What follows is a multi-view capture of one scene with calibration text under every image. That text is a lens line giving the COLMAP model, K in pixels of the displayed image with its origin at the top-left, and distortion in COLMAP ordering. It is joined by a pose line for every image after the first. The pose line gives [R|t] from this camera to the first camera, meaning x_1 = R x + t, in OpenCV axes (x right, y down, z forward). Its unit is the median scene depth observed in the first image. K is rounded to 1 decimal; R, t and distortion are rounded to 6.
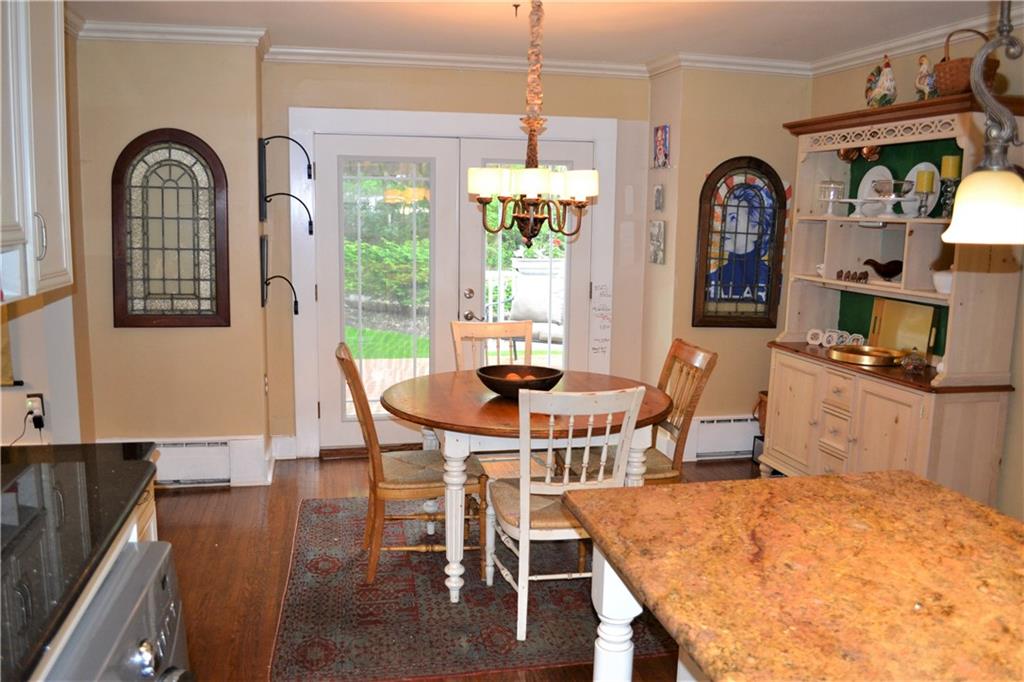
lens RADIAL K [[831.4, 0, 505.8], [0, 831.4, 338.4], [0, 0, 1]] dist [-0.077391, 0.001116]
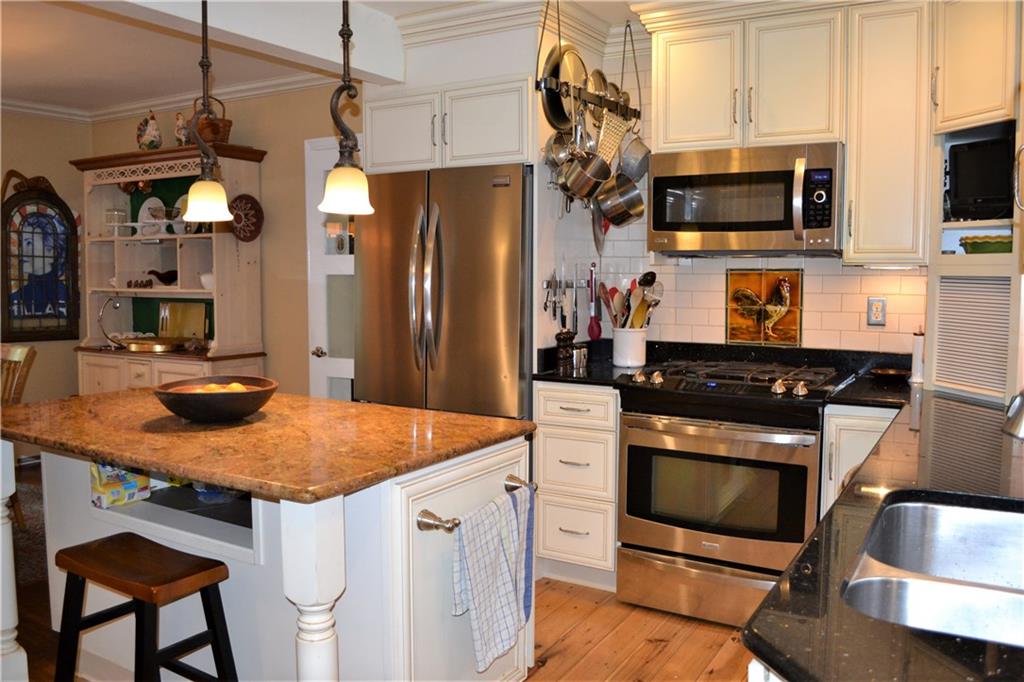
lens RADIAL K [[831.4, 0, 508.3], [0, 831.4, 343.9], [0, 0, 1]] dist [-0.077391, 0.001116]
pose [[0.683444, -0.081477, 0.725442, -0.095229], [0.118744, 0.992925, -0.000350, 0.074706], [-0.720281, 0.086382, 0.688283, -0.230350]]
